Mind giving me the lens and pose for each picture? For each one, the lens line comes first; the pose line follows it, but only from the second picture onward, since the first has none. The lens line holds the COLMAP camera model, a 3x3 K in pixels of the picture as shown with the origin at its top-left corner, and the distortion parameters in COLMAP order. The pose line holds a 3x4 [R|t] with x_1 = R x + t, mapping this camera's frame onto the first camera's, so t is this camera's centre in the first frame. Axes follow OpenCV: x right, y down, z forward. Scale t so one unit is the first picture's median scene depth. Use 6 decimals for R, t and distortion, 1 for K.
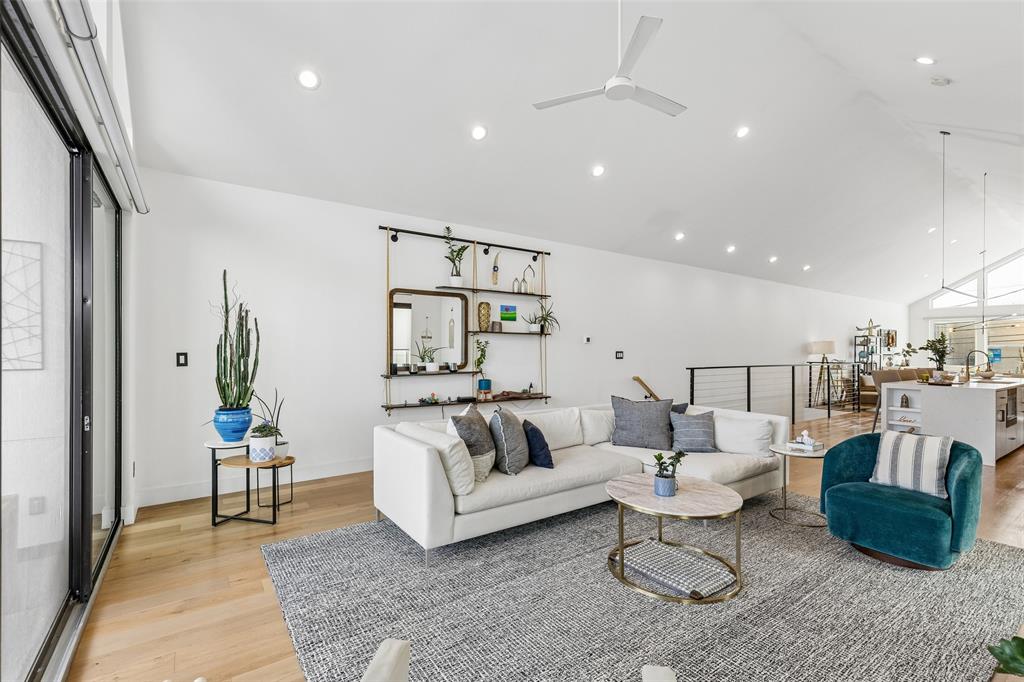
lens RADIAL K [[456.3, 0, 505.7], [0, 456.3, 350.7], [0, 0, 1]] dist [-0.000747, -0.000177]
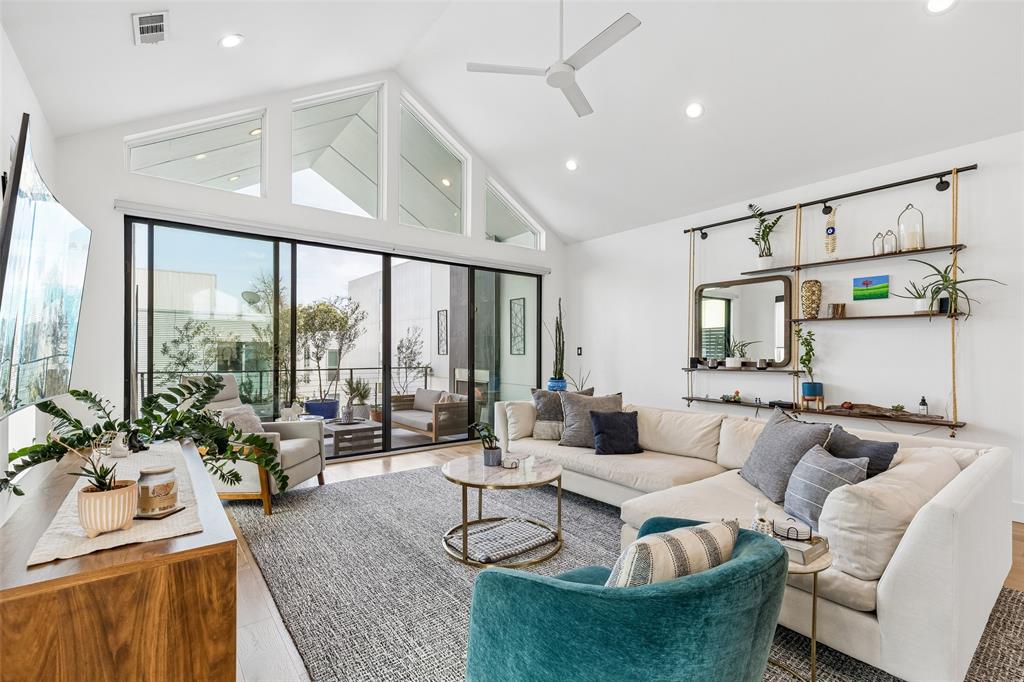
lens RADIAL K [[456.3, 0, 505.7], [0, 456.3, 350.7], [0, 0, 1]] dist [-0.000747, -0.000177]
pose [[0.050653, -0.007279, -0.998690, 0.681665], [-0.011481, 0.999903, -0.007870, 0.022477], [0.998650, 0.011865, 0.050565, 0.455439]]
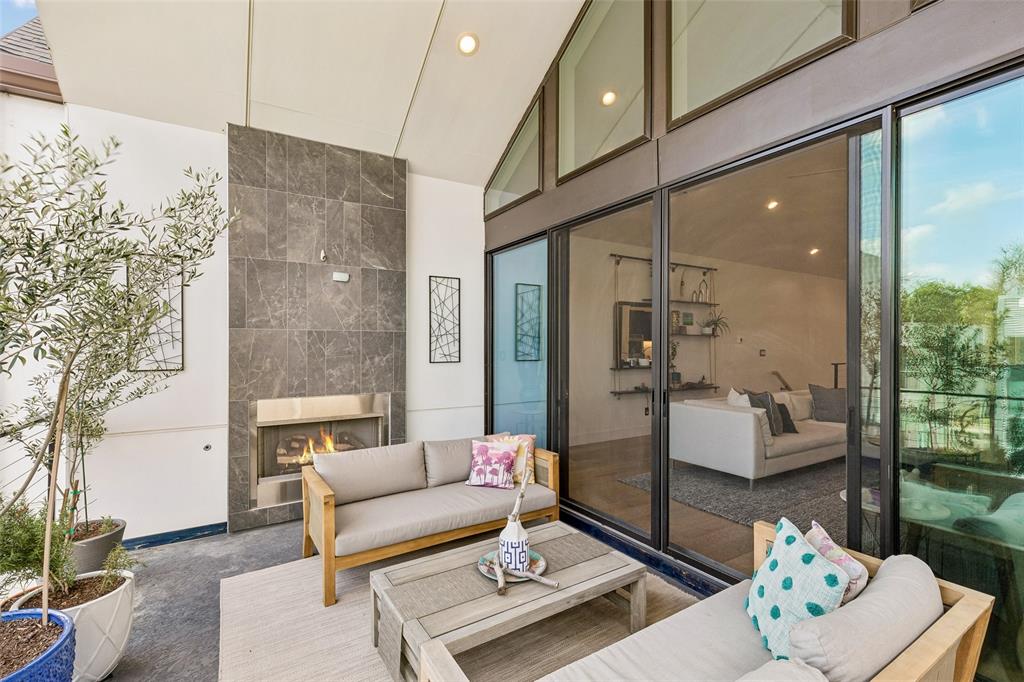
lens RADIAL K [[456.4, 0, 510.7], [0, 456.4, 345.8], [0, 0, 1]] dist [0.000729, -0.000023]
pose [[0.998244, 0.000552, -0.059228, -0.421536], [-0.000780, 0.999992, -0.003824, -0.004387], [0.059226, 0.003863, 0.998237, -0.277033]]
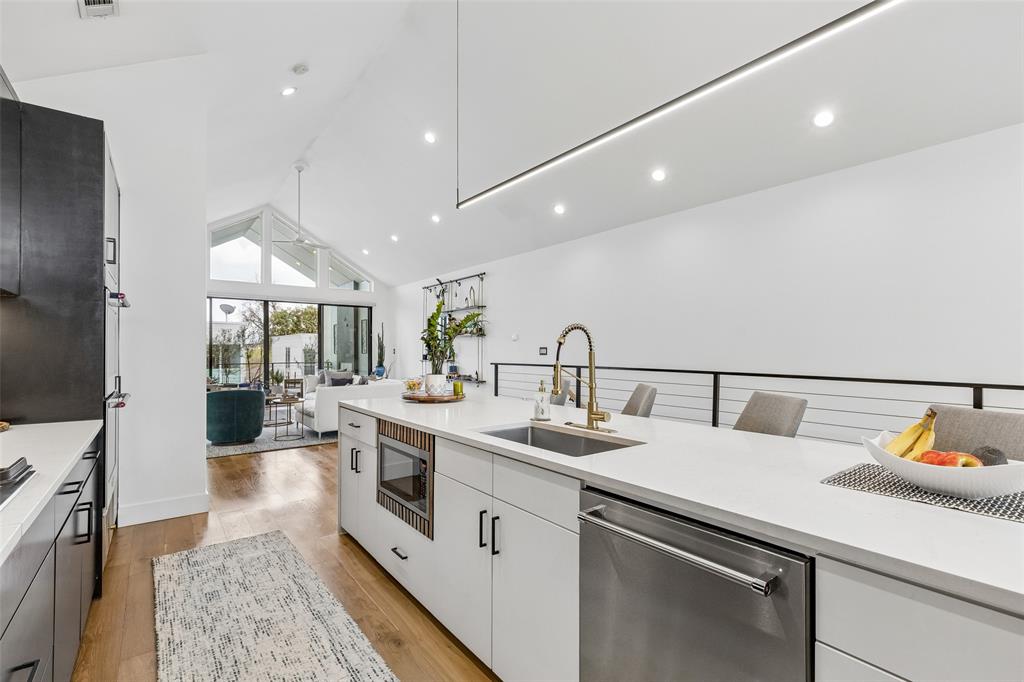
lens RADIAL K [[456.3, 0, 505.7], [0, 456.3, 350.7], [0, 0, 1]] dist [-0.000747, -0.000177]
pose [[0.053155, -0.003539, -0.998580, 1.563799], [-0.000516, 0.999993, -0.003572, 0.016386], [0.998586, 0.000705, 0.053153, 1.101609]]
